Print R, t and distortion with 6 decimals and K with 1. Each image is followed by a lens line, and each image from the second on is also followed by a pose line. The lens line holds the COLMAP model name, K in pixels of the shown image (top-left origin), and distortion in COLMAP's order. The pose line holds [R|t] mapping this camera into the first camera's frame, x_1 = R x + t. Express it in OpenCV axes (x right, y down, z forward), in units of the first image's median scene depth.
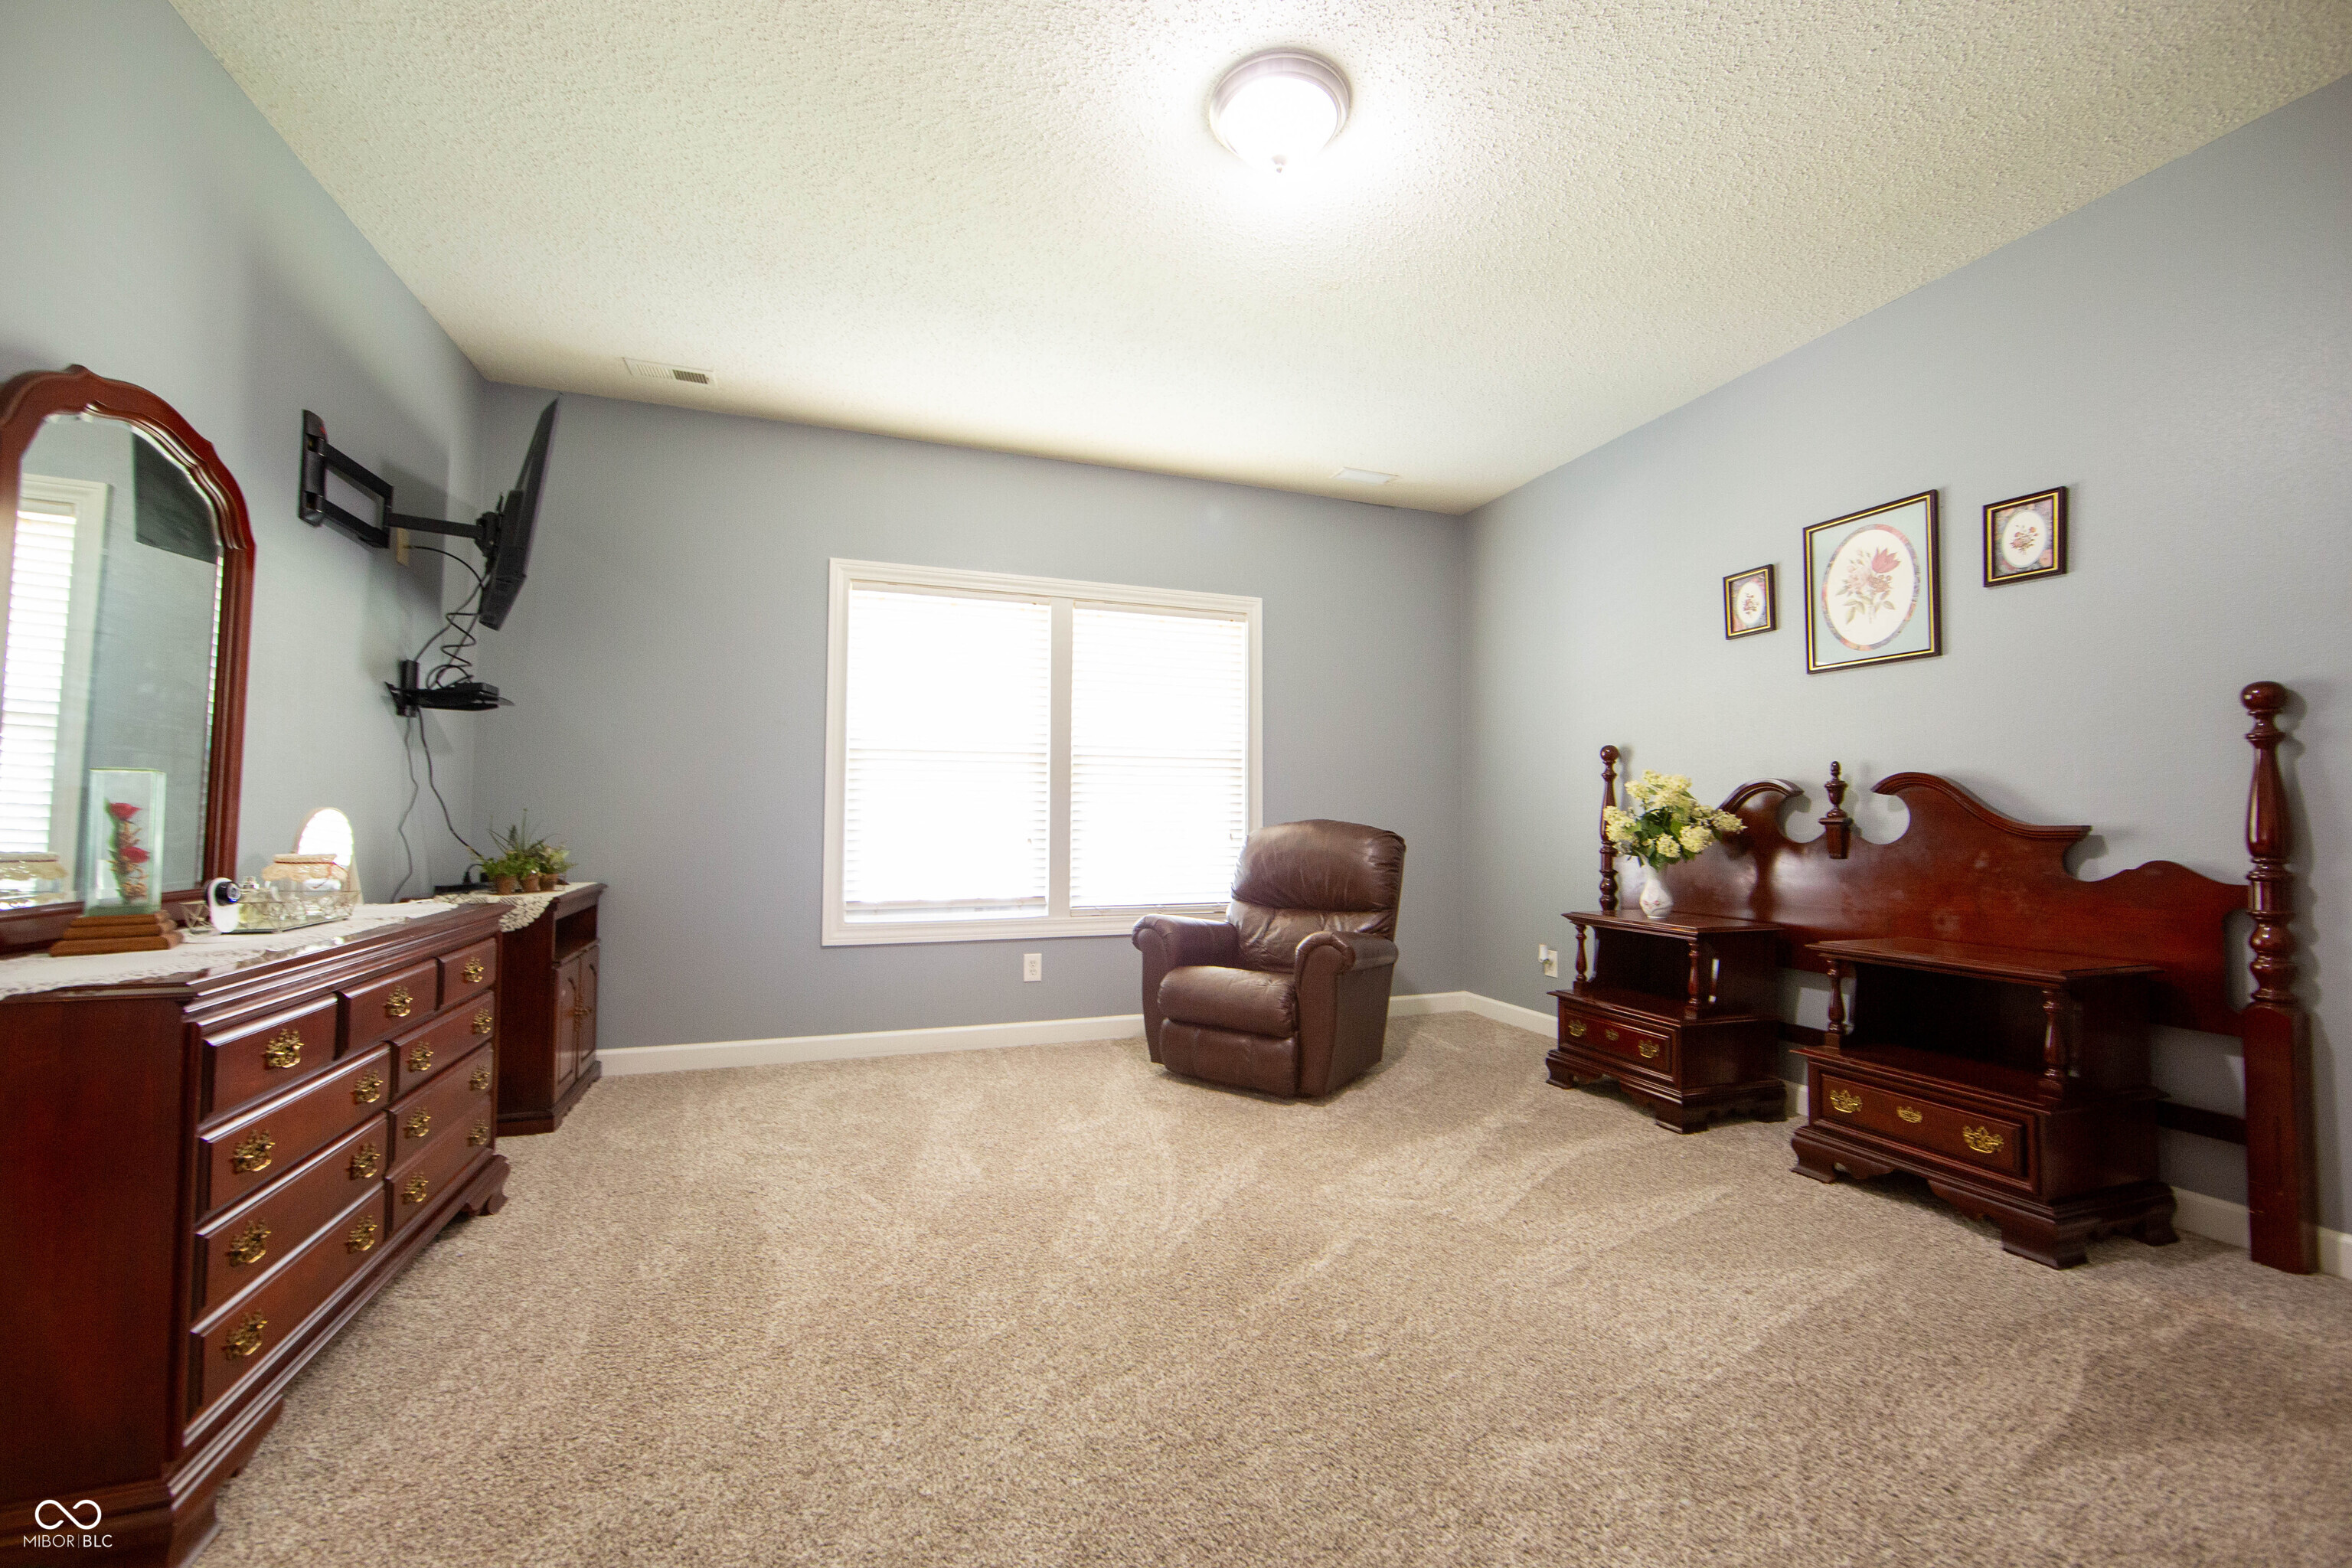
lens RADIAL K [[923.8, 0, 1179.4], [0, 923.8, 782.3], [0, 0, 1]] dist [-0.017036, 0.003758]
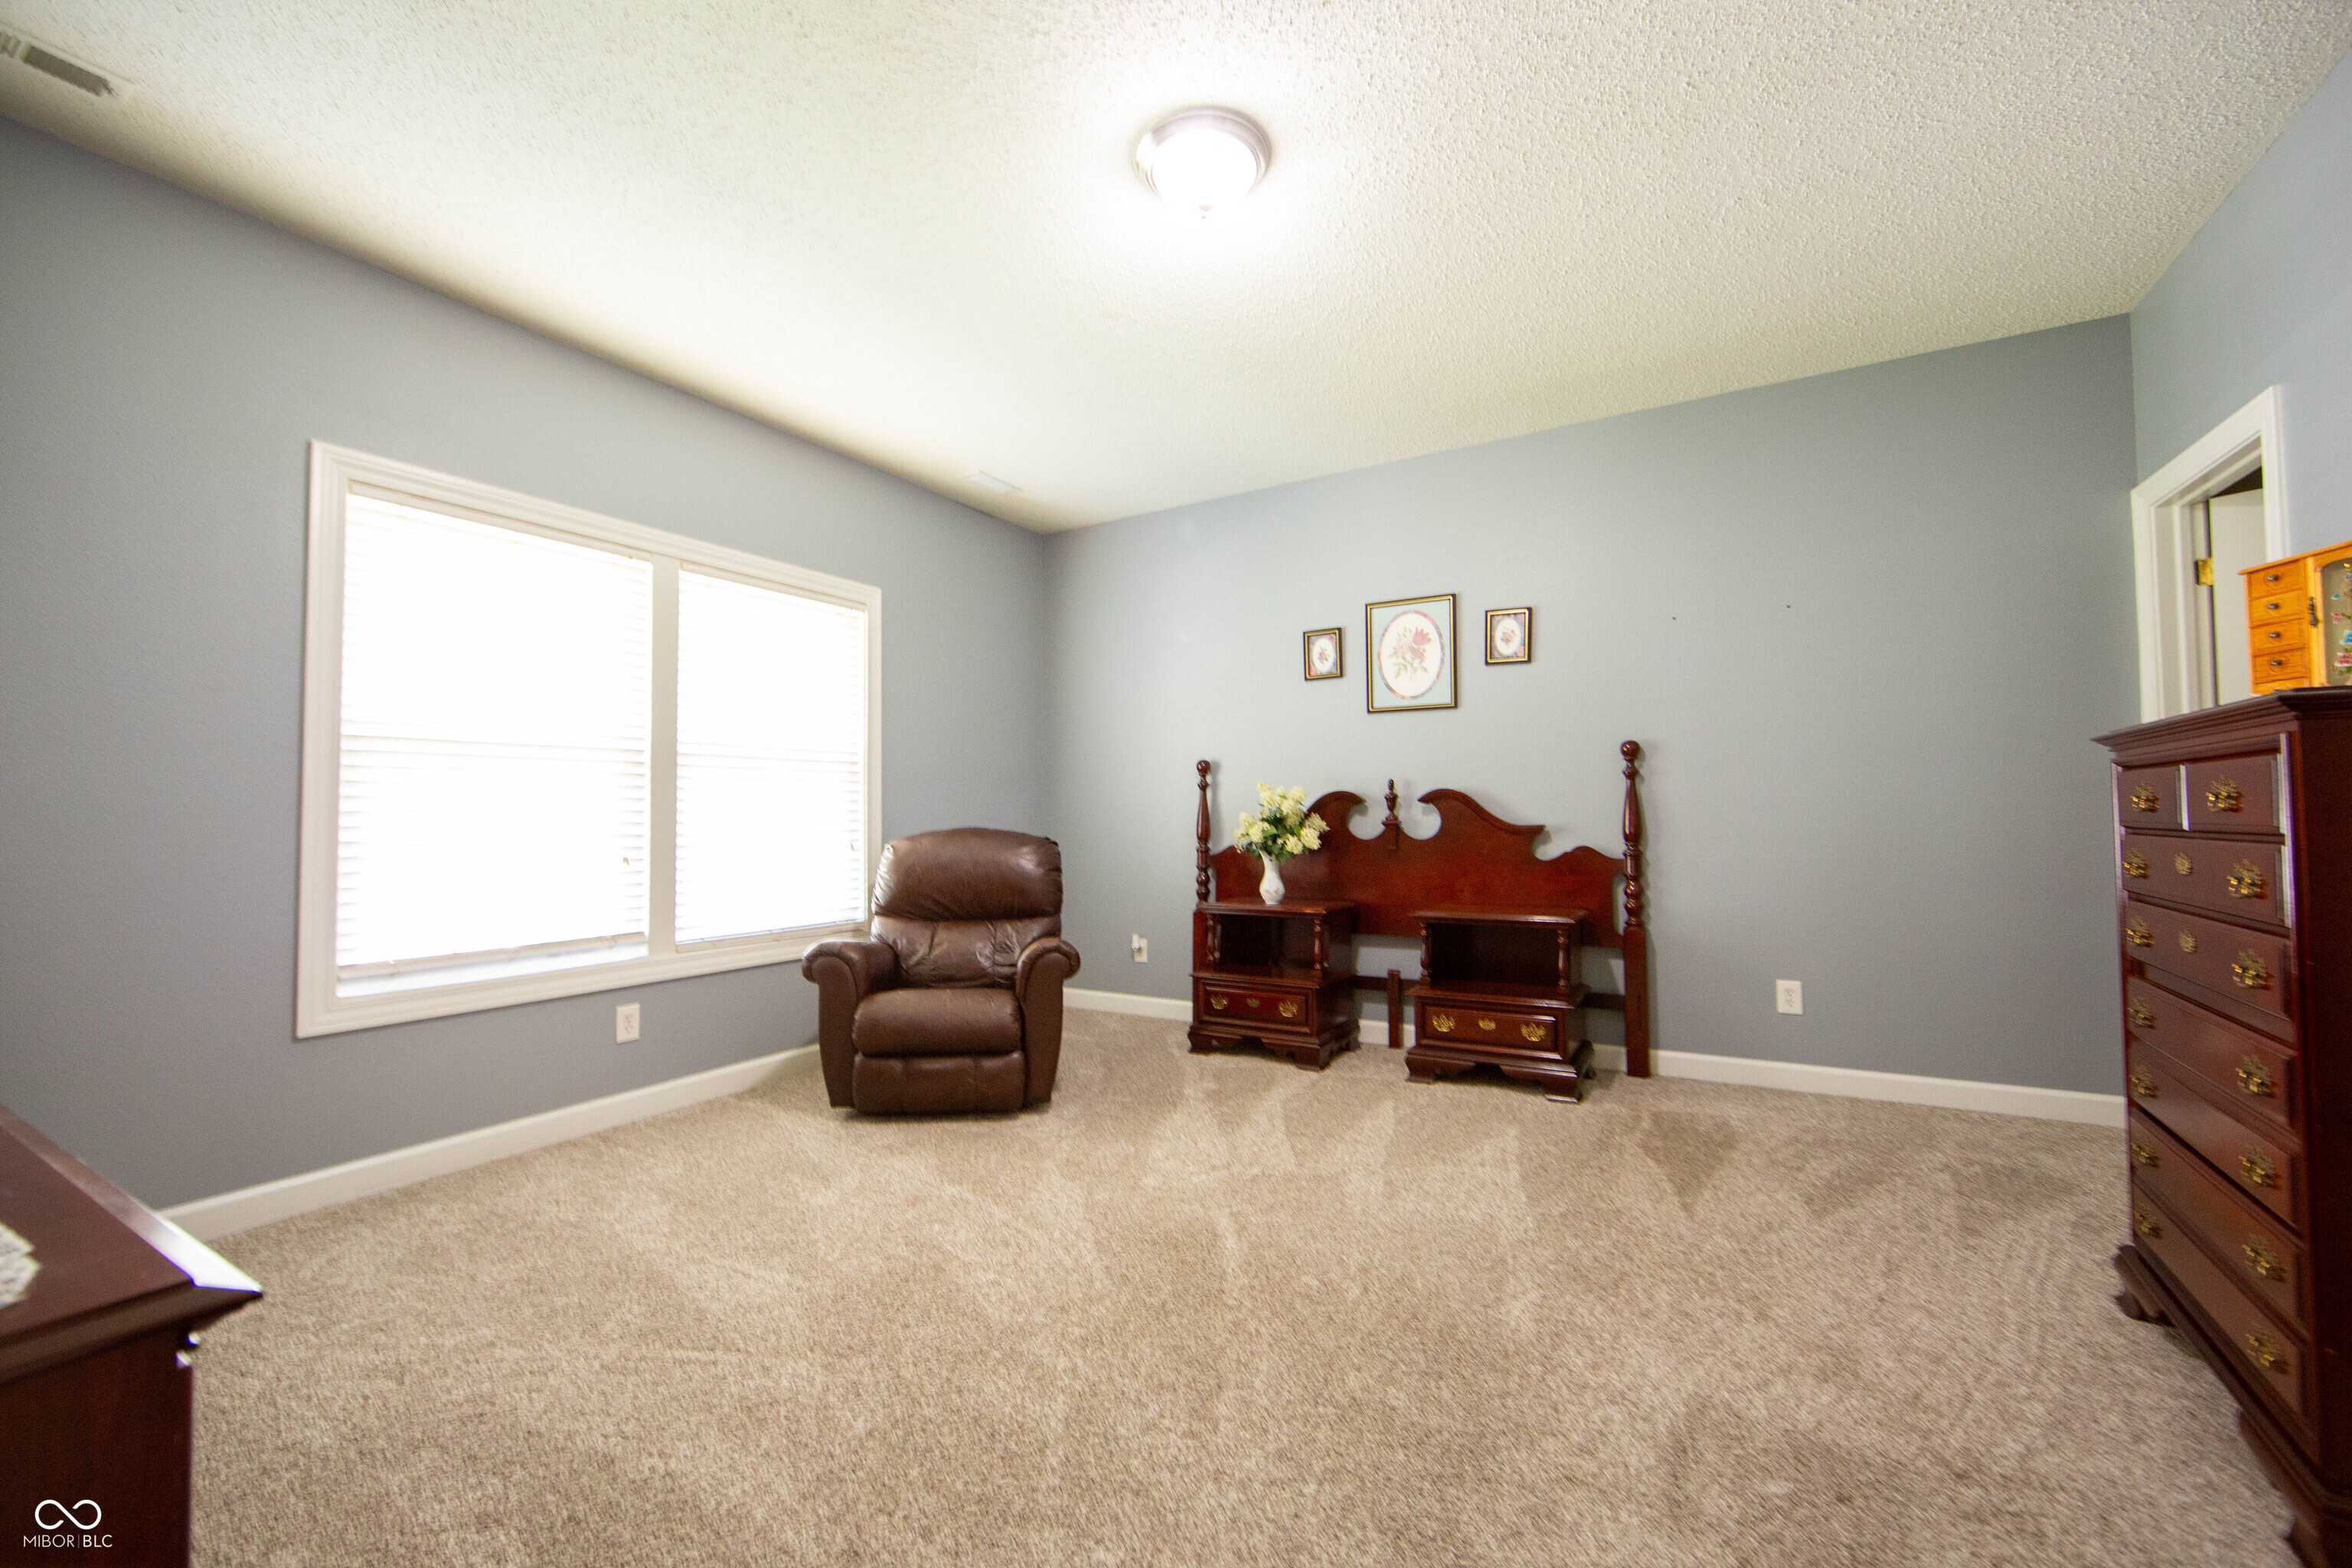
lens RADIAL K [[923.8, 0, 1179.4], [0, 923.8, 782.3], [0, 0, 1]] dist [-0.017036, 0.003758]
pose [[0.768391, 0.011399, 0.639879, -0.405035], [-0.013423, 0.999908, -0.001694, -0.011484], [-0.639839, -0.007288, 0.768474, 0.141549]]
